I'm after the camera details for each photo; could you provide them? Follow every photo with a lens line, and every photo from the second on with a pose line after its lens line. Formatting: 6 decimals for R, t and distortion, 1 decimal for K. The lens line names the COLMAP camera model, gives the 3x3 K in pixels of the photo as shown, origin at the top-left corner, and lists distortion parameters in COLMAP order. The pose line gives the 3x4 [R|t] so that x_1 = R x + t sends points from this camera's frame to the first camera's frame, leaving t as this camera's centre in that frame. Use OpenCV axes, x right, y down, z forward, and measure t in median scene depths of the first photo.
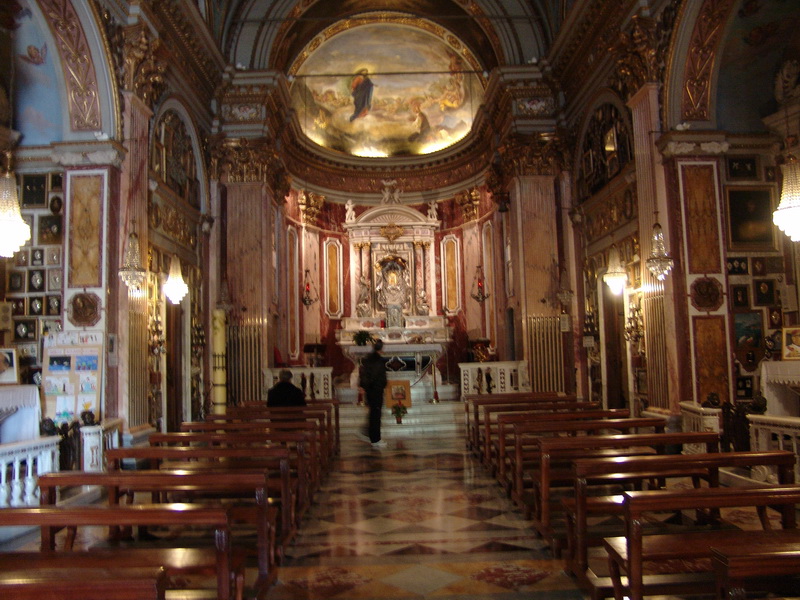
lens RADIAL K [[671.7, 0, 400.9], [0, 671.7, 304.4], [0, 0, 1]] dist [-0.148339, 0.137381]
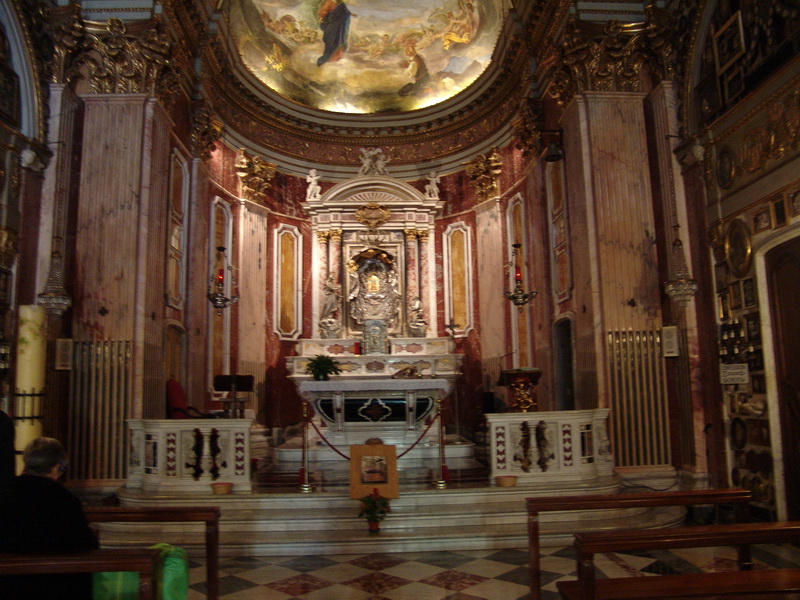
lens RADIAL K [[671.7, 0, 401.0], [0, 671.7, 302.1], [0, 0, 1]] dist [-0.148339, 0.137381]
pose [[0.999839, 0.010141, 0.014781, 0.006774], [-0.009260, 0.998243, -0.058524, 0.024794], [-0.015349, 0.058377, 0.998177, 0.372711]]
